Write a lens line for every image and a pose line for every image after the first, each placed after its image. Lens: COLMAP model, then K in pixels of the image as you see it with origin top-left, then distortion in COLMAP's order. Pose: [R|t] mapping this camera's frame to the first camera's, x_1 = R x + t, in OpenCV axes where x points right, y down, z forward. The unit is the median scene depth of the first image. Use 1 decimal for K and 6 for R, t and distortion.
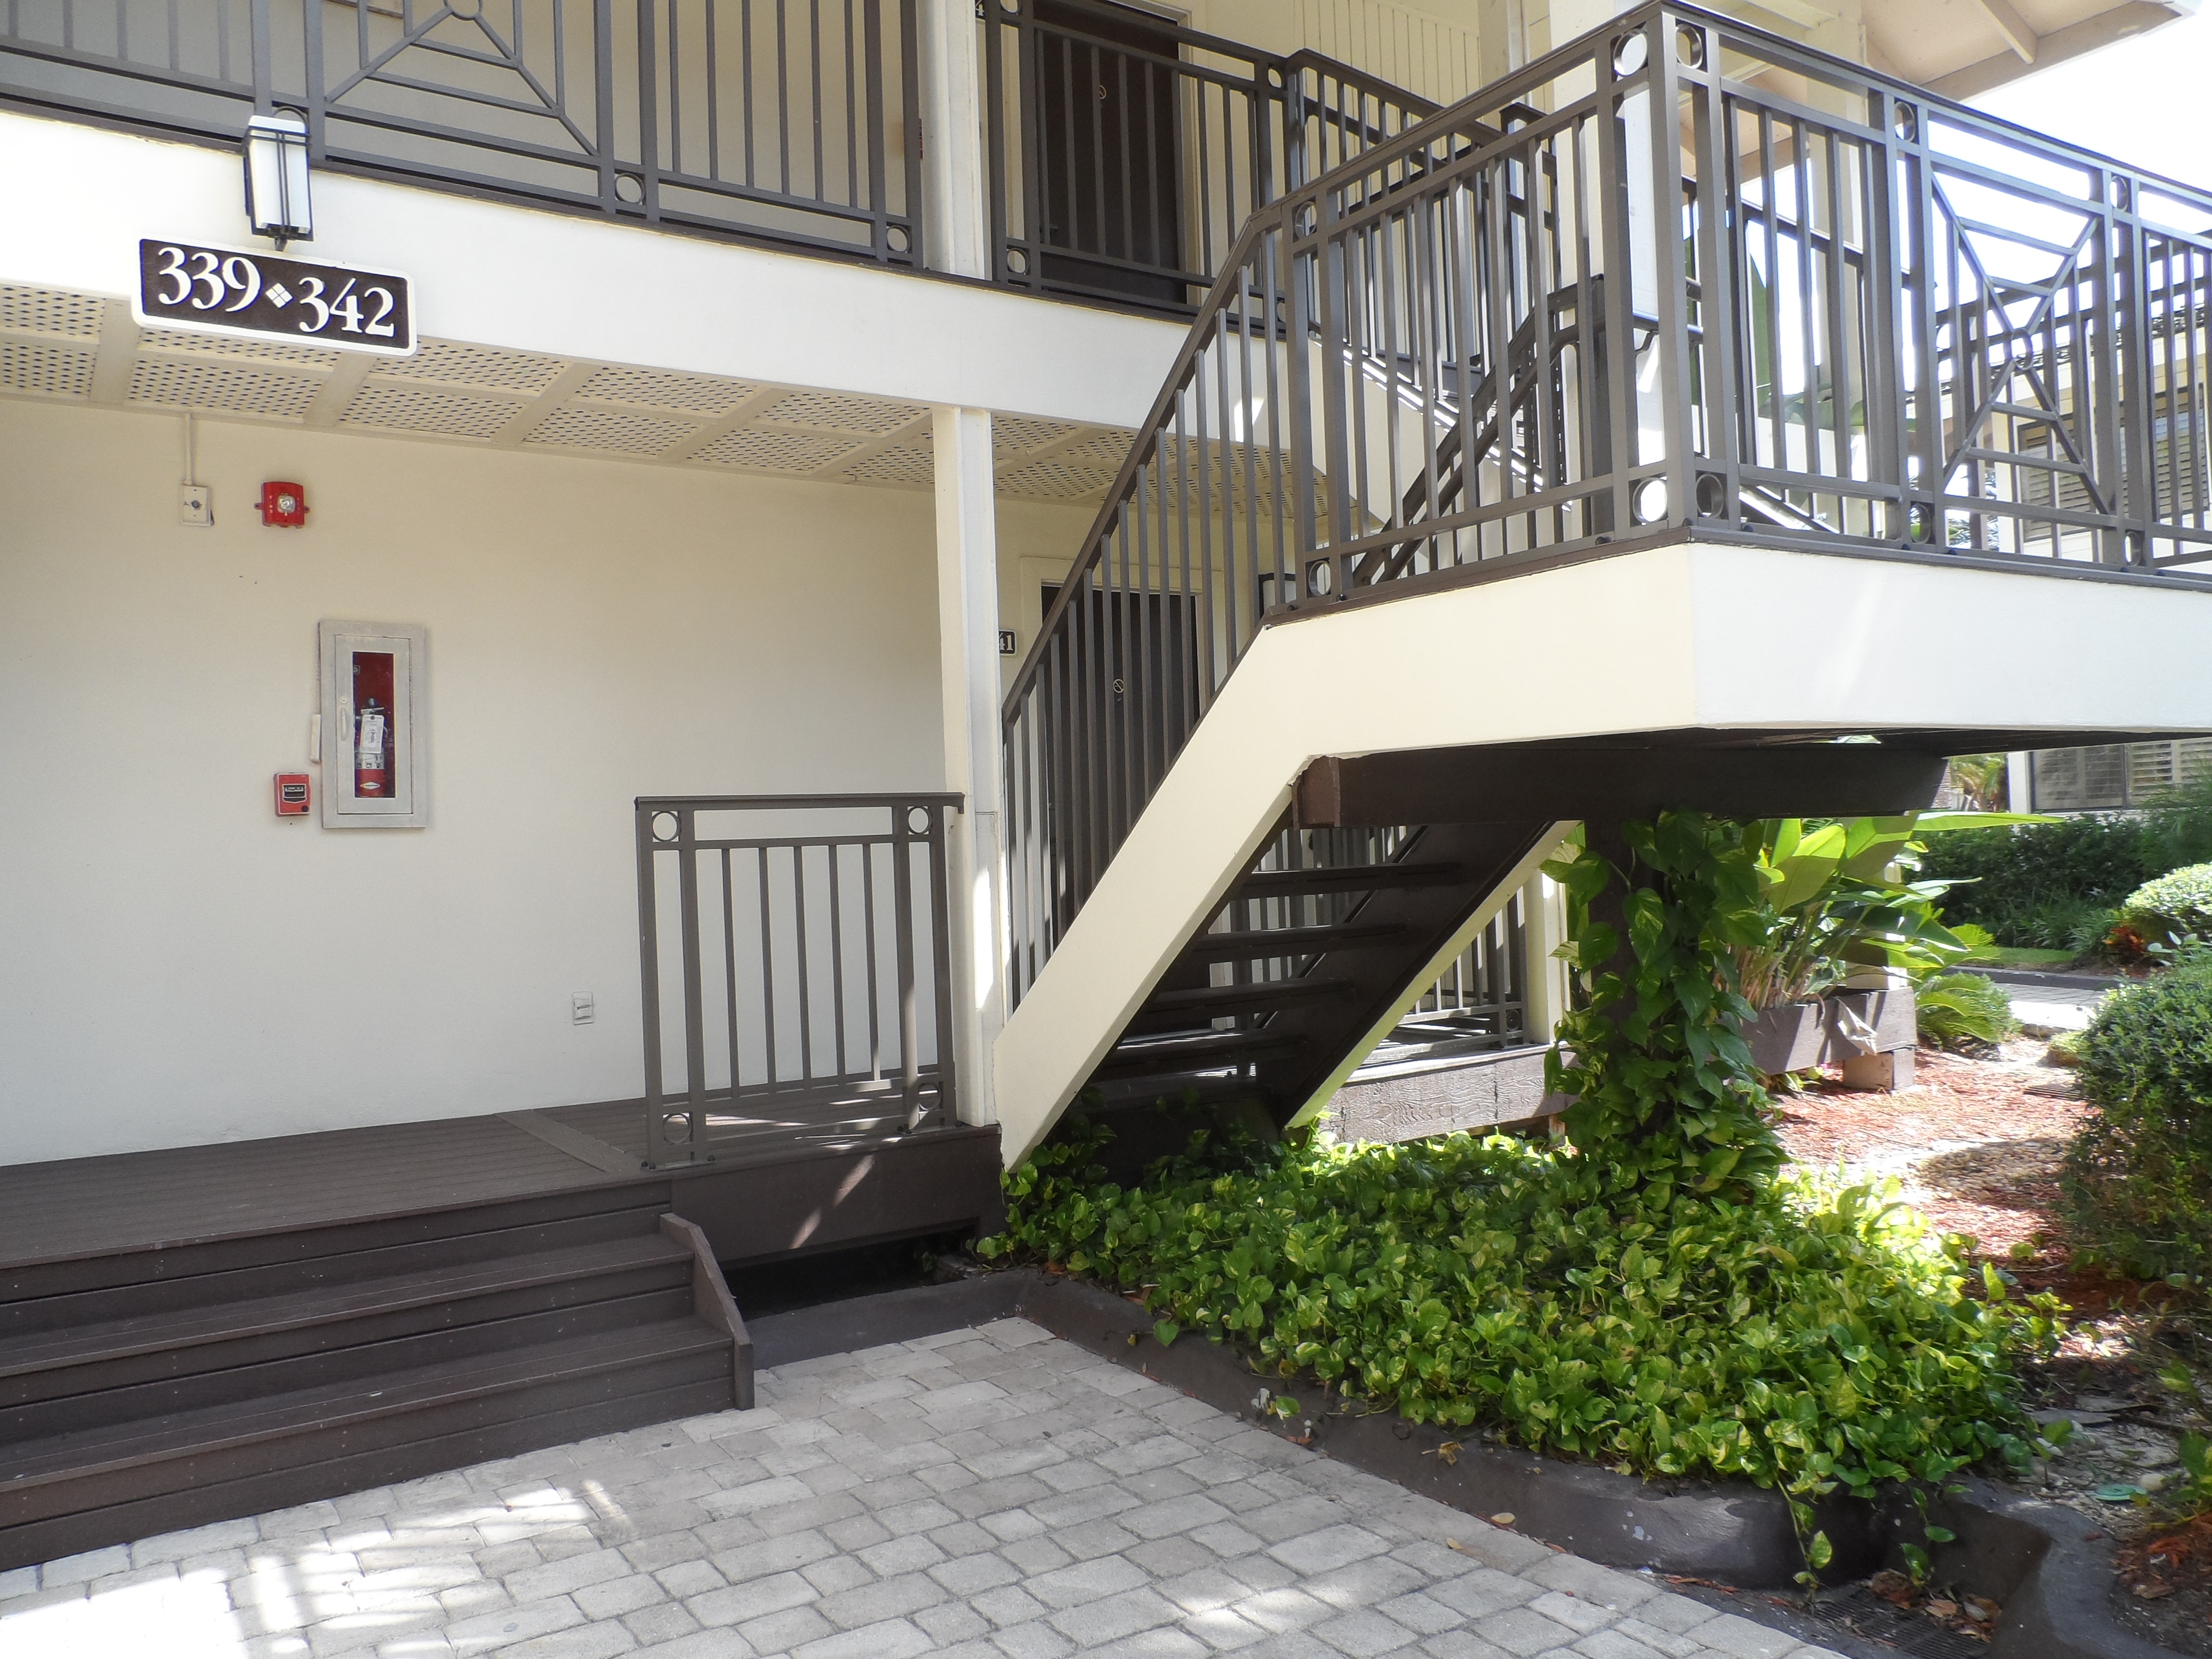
lens RADIAL K [[1673.5, 0, 1119.3], [0, 1673.5, 807.1], [0, 0, 1]] dist [0.055038, -0.003986]
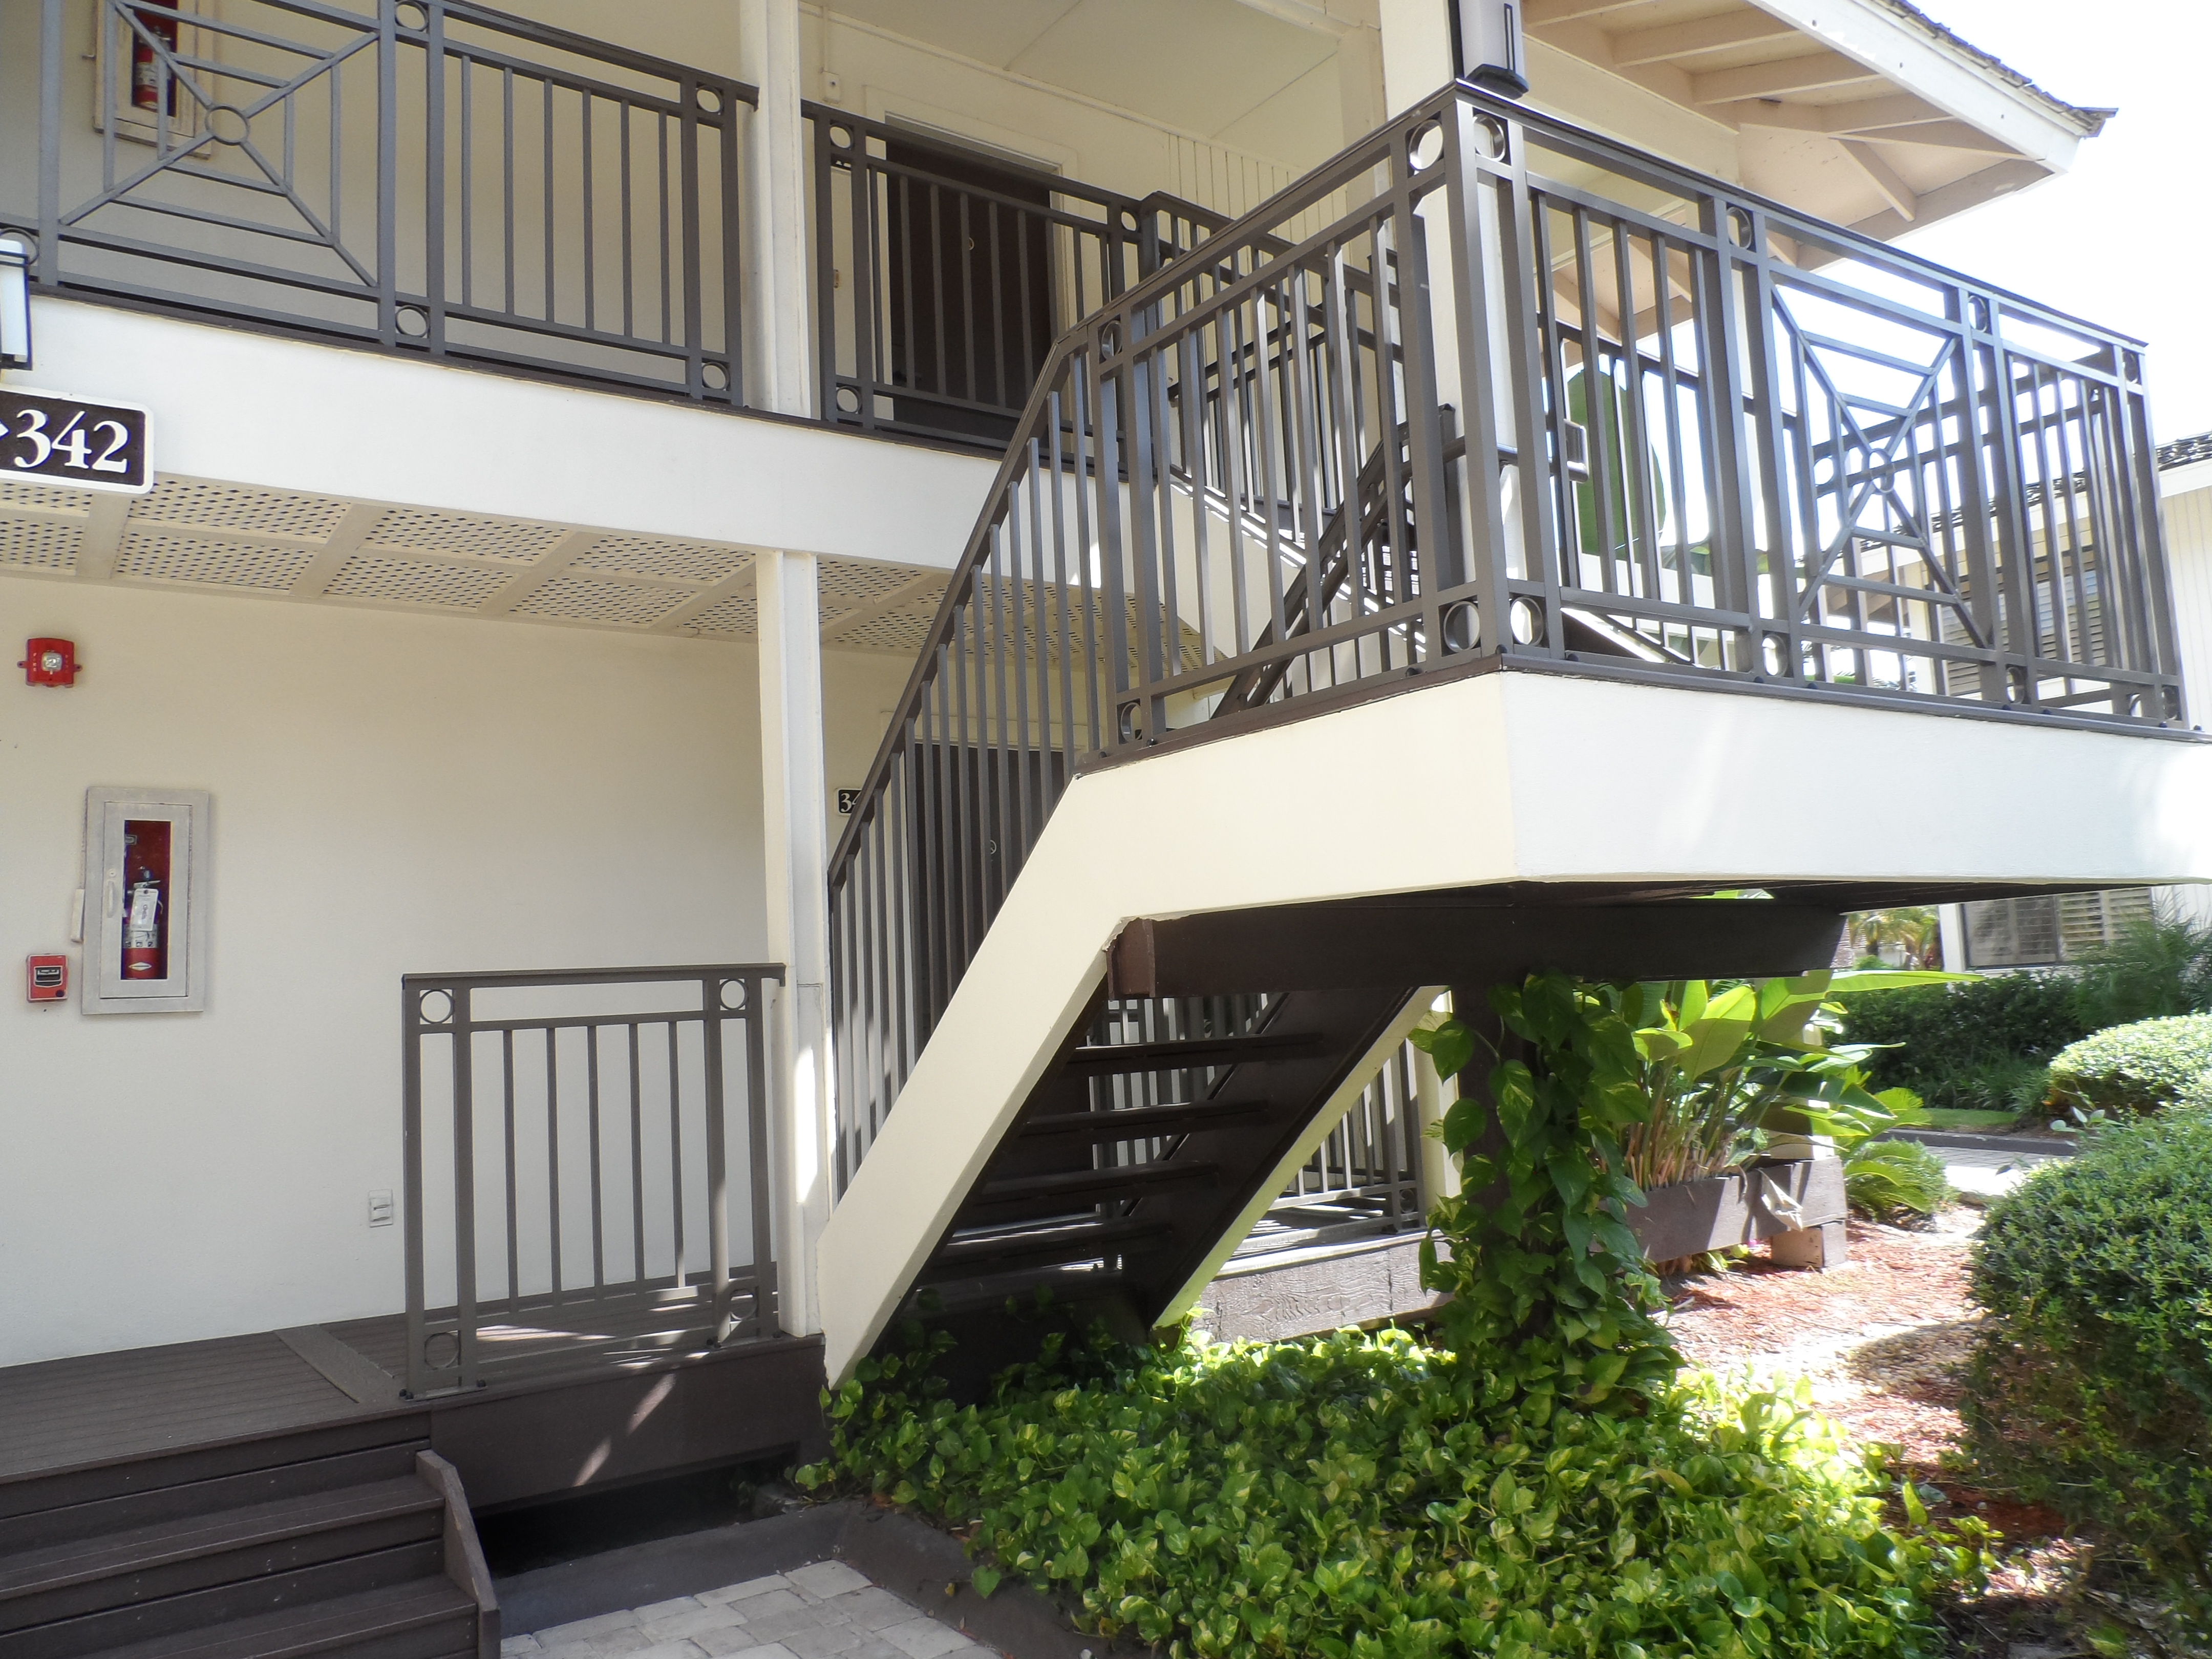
lens RADIAL K [[1673.5, 0, 1099.6], [0, 1673.5, 838.8], [0, 0, 1]] dist [0.055038, -0.003986]
pose [[0.999770, -0.011462, 0.018140, 0.068903], [0.012876, 0.996726, -0.079821, -0.001371], [-0.017166, 0.080036, 0.996644, 0.083767]]
